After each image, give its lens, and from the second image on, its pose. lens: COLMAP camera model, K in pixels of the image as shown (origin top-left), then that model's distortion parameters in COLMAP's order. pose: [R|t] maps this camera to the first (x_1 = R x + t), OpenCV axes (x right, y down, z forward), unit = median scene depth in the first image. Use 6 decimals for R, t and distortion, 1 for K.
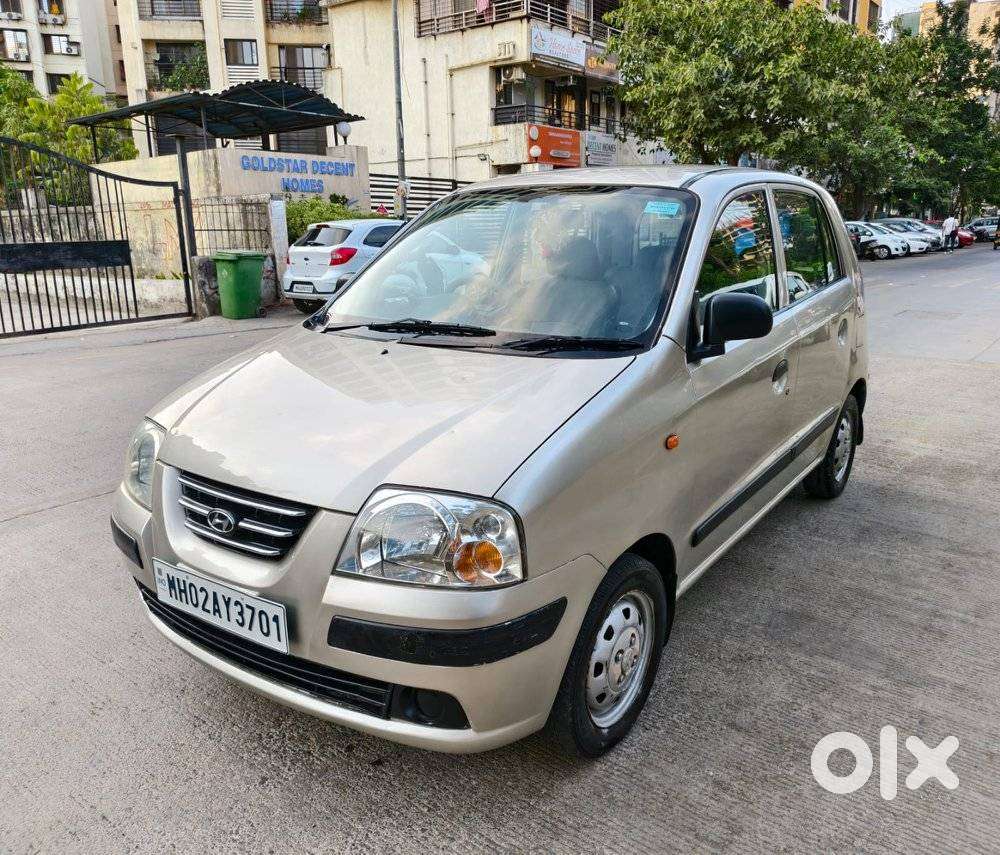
lens RADIAL K [[835.7, 0, 559.9], [0, 835.7, 429.6], [0, 0, 1]] dist [0.014227, -0.015527]
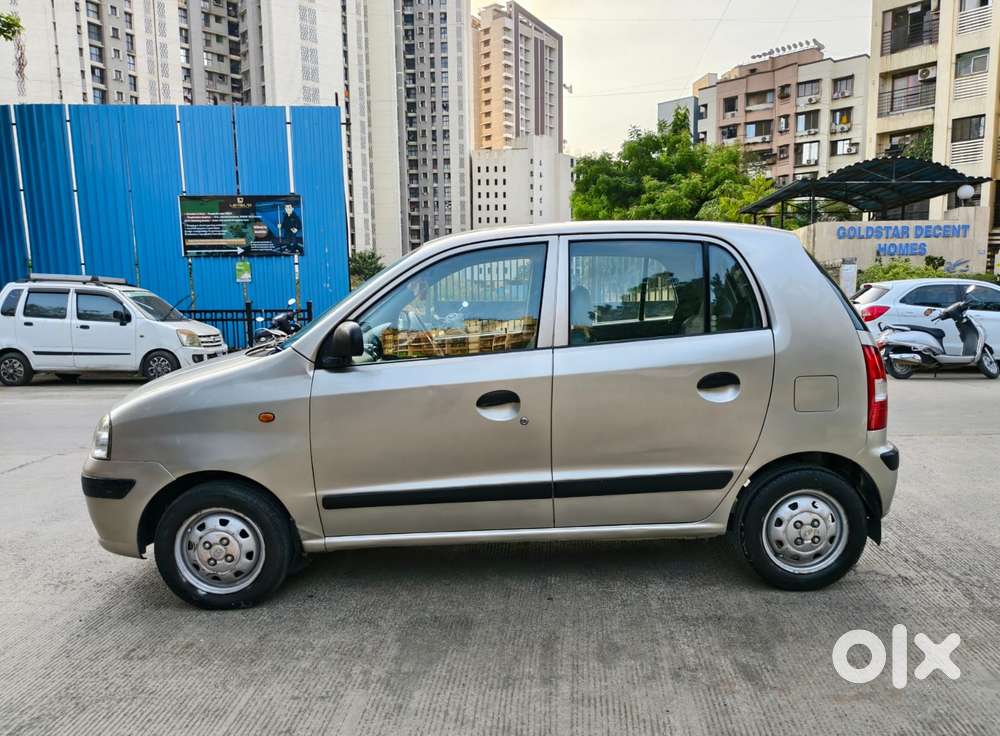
lens RADIAL K [[743.7, 0, 503.4], [0, 743.7, 382.7], [0, 0, 1]] dist [0.013879, -0.005917]
pose [[0.556482, 0.095578, -0.825344, 0.213609], [-0.190693, 0.981537, -0.014907, -0.015754], [0.808681, 0.165683, 0.564433, 0.087802]]
